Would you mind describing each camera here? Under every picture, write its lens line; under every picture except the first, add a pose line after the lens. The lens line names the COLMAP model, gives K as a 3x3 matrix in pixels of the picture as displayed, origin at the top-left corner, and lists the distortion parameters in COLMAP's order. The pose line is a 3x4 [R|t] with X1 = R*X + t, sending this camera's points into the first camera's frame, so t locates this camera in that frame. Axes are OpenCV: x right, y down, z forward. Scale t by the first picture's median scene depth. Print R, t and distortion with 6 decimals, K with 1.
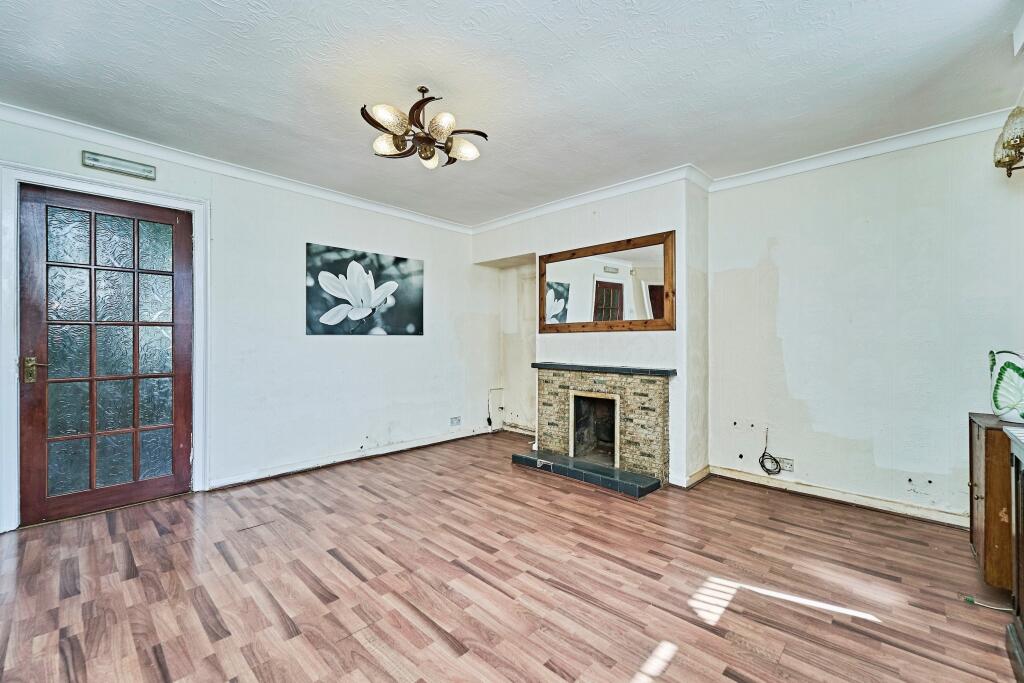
lens RADIAL K [[419.5, 0, 510.9], [0, 419.5, 337.9], [0, 0, 1]] dist [-0.000217, 0.000188]
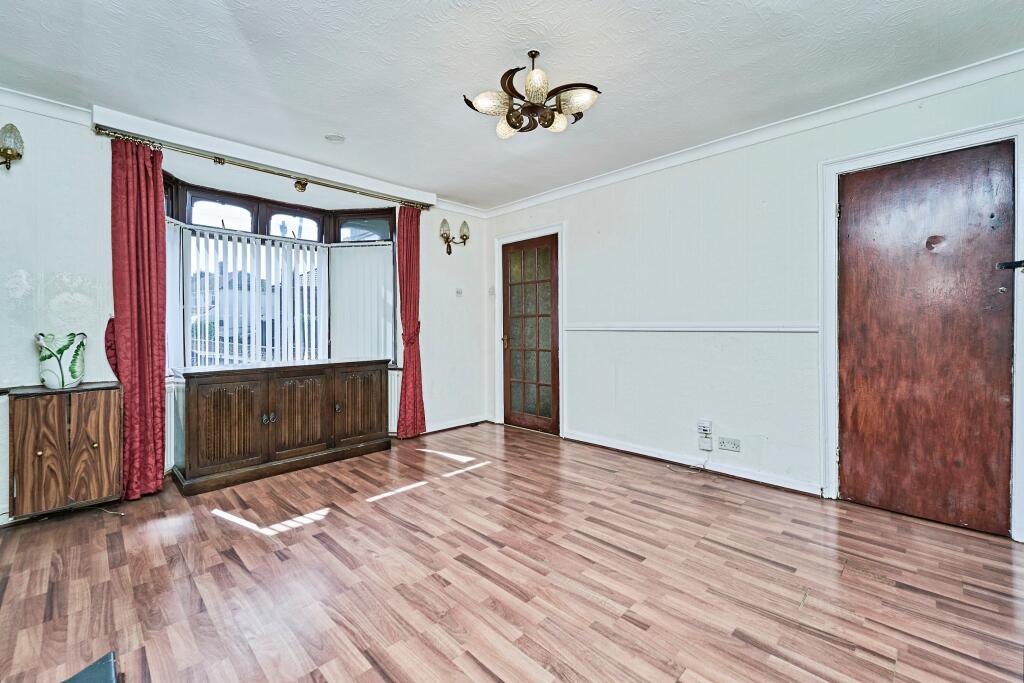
lens RADIAL K [[419.5, 0, 513.1], [0, 419.5, 332.5], [0, 0, 1]] dist [-0.000217, 0.000188]
pose [[-0.999804, 0.001441, 0.019755, -0.193800], [0.001735, 0.999888, 0.014867, 0.012571], [-0.019731, 0.014899, -0.999694, 2.109064]]
